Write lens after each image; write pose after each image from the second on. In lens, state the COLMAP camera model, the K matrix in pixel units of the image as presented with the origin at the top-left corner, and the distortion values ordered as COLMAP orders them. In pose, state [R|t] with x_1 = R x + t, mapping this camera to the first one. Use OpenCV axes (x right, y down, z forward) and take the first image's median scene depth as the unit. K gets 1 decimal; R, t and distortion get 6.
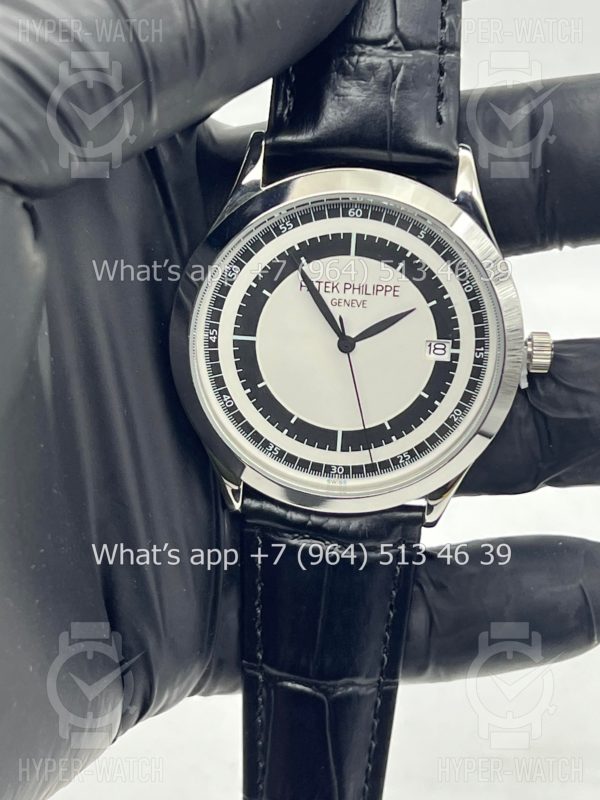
lens RADIAL K [[1816.8, 0, 298.6], [0, 1816.8, 397.3], [0, 0, 1]] dist [0.155851, 0.000000]
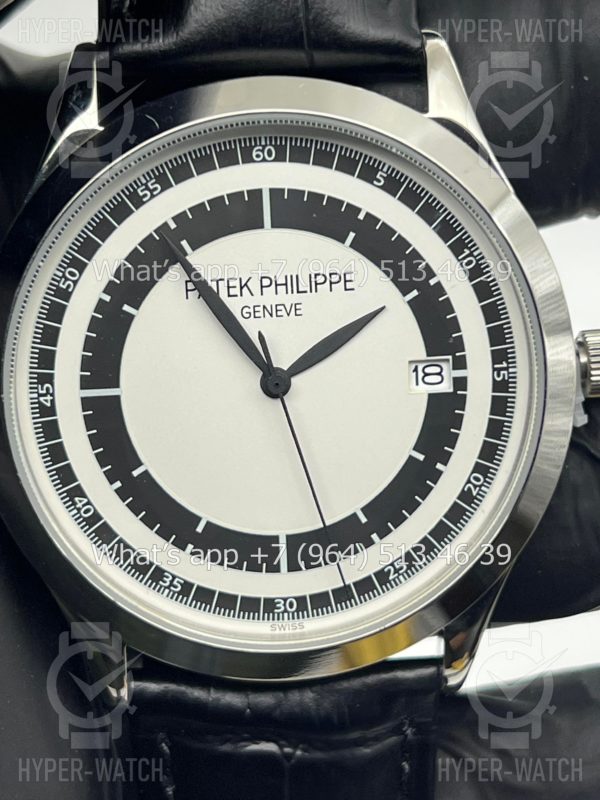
lens RADIAL K [[1816.8, 0, 304.0], [0, 1816.8, 380.1], [0, 0, 1]] dist [0.155851, 0.000000]
pose [[0.990841, -0.114160, 0.072115, -0.006781], [0.124663, 0.978605, -0.163678, 0.067228], [-0.051887, 0.171169, 0.983874, 0.424850]]
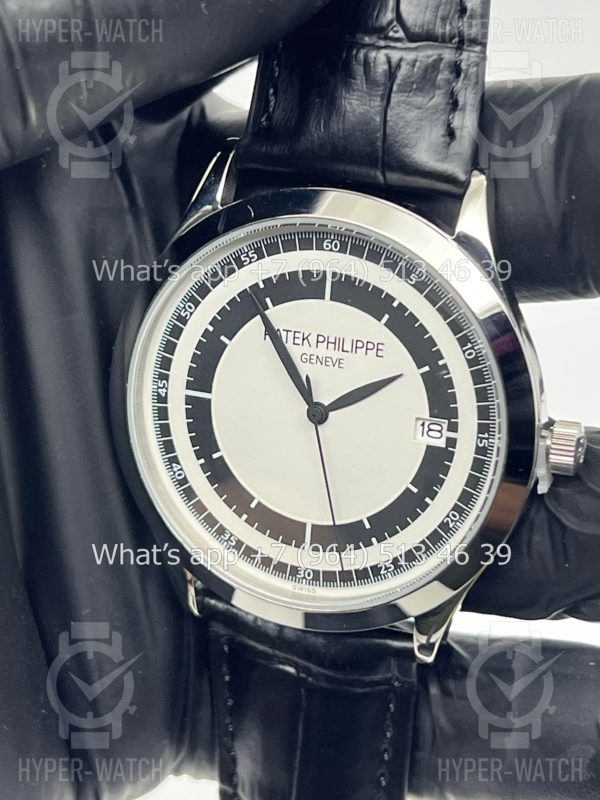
lens RADIAL K [[1816.8, 0, 303.7], [0, 1816.8, 407.3], [0, 0, 1]] dist [0.155851, 0.000000]
pose [[0.948850, 0.088268, -0.303138, 0.259450], [-0.110008, 0.992387, -0.055369, 0.012484], [0.295943, 0.085885, 0.951337, 0.251539]]
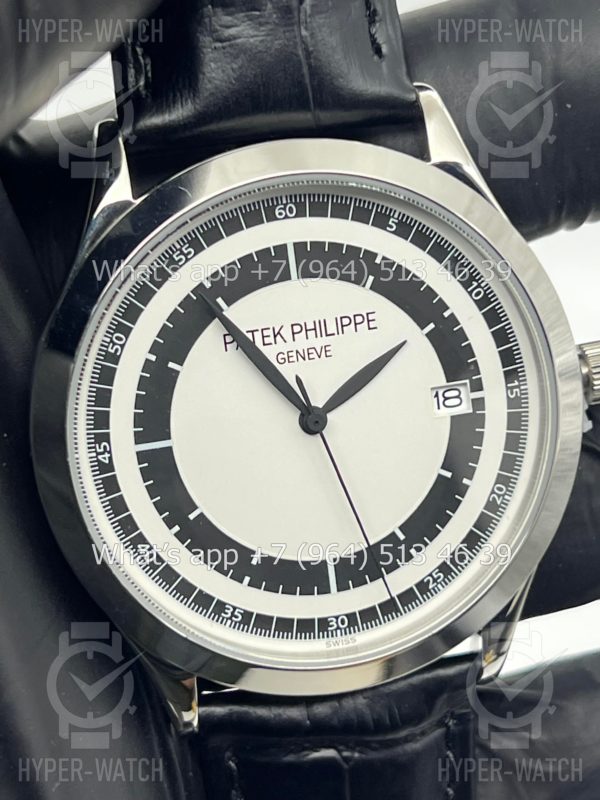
lens RADIAL K [[1816.8, 0, 297.9], [0, 1816.8, 392.2], [0, 0, 1]] dist [0.155851, 0.000000]
pose [[0.961966, -0.210269, 0.174382, -0.087662], [0.233124, 0.964658, -0.122834, 0.038181], [-0.142391, 0.158815, 0.976987, 0.381087]]
